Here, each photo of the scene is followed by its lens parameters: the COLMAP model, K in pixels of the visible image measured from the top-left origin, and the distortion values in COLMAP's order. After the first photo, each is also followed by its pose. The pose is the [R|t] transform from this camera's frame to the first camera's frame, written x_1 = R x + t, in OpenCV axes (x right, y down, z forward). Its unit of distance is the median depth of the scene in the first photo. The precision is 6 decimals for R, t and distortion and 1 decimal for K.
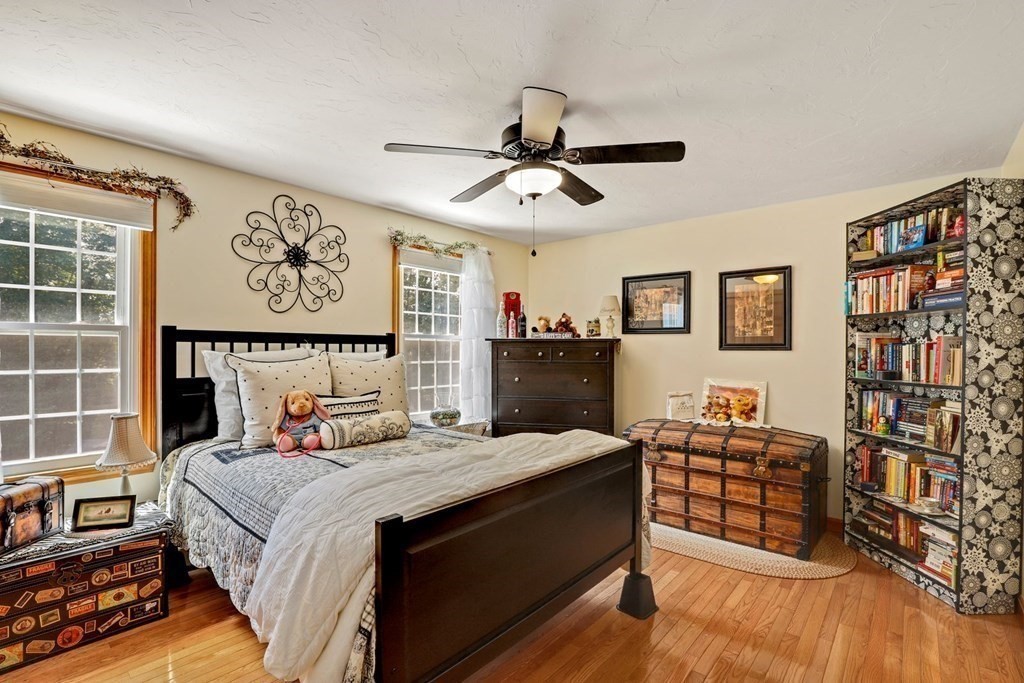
lens RADIAL K [[476.2, 0, 514.1], [0, 476.2, 347.0], [0, 0, 1]] dist [-0.031372, 0.005015]
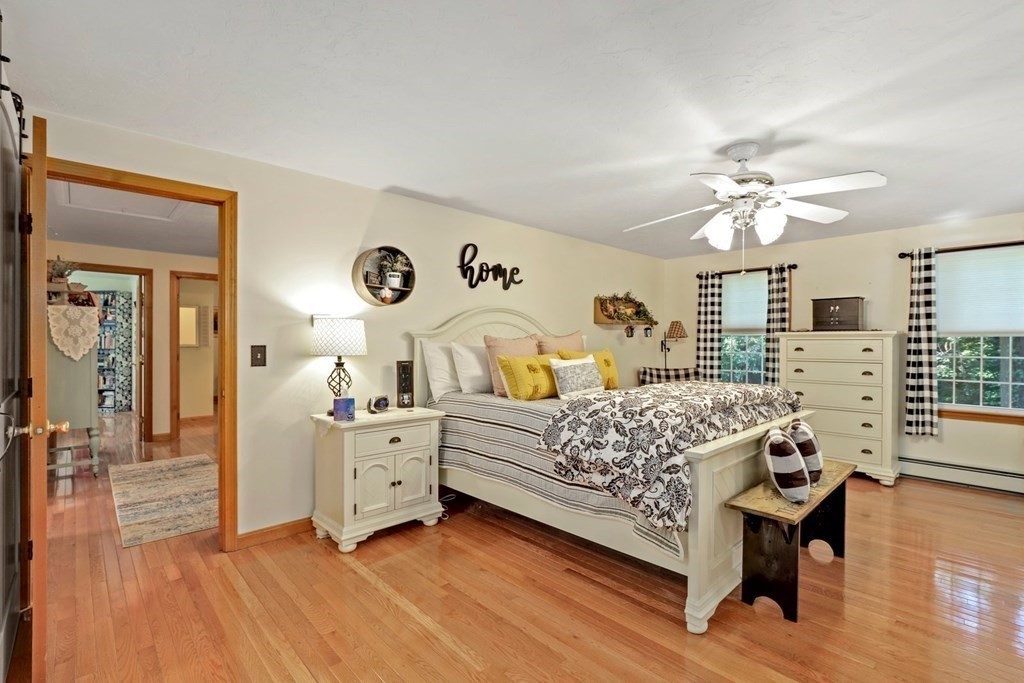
lens RADIAL K [[476.2, 0, 514.1], [0, 476.2, 340.6], [0, 0, 1]] dist [-0.031372, 0.005015]
pose [[0.097998, -0.006708, 0.995164, -2.195562], [-0.002176, 0.999973, 0.006955, -0.007854], [-0.995184, -0.002847, 0.097980, -2.292542]]
